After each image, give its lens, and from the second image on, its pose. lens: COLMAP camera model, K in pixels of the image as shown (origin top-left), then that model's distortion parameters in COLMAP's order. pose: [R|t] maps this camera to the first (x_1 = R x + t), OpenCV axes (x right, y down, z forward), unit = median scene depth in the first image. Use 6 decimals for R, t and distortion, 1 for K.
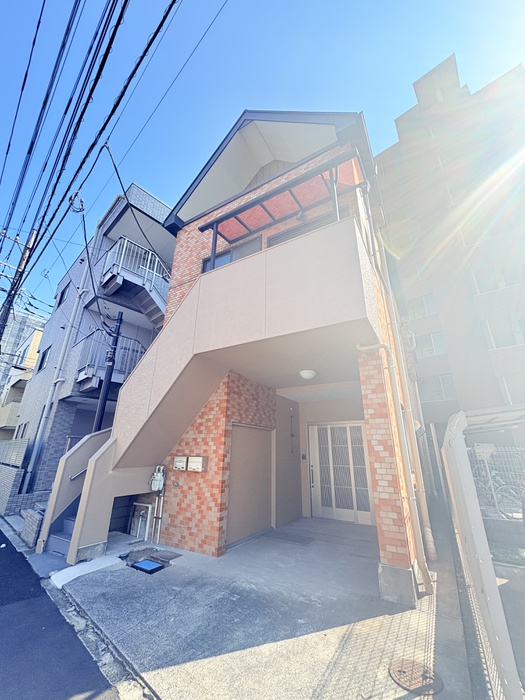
lens RADIAL K [[278.9, 0, 262.5], [0, 278.9, 349.2], [0, 0, 1]] dist [0.000770, 0.000342]
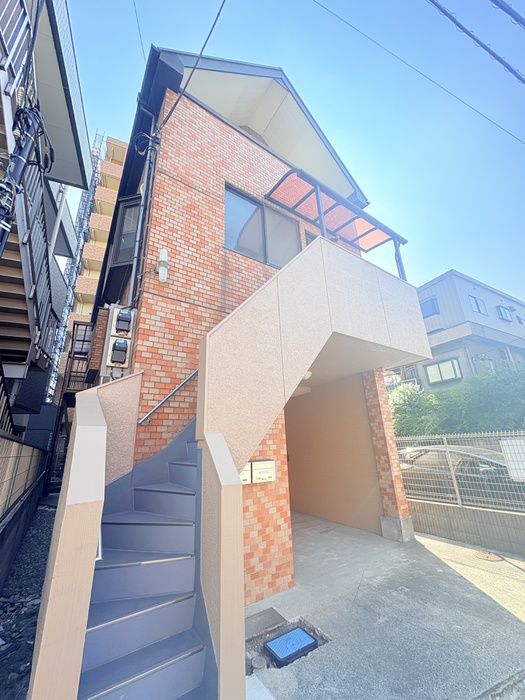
lens RADIAL K [[278.9, 0, 262.7], [0, 278.9, 349.0], [0, 0, 1]] dist [0.000770, 0.000342]
pose [[0.416006, 0.270090, 0.868326, -1.264595], [-0.275935, 0.947345, -0.162471, 0.314399], [-0.866487, -0.172013, 0.468628, 0.976086]]
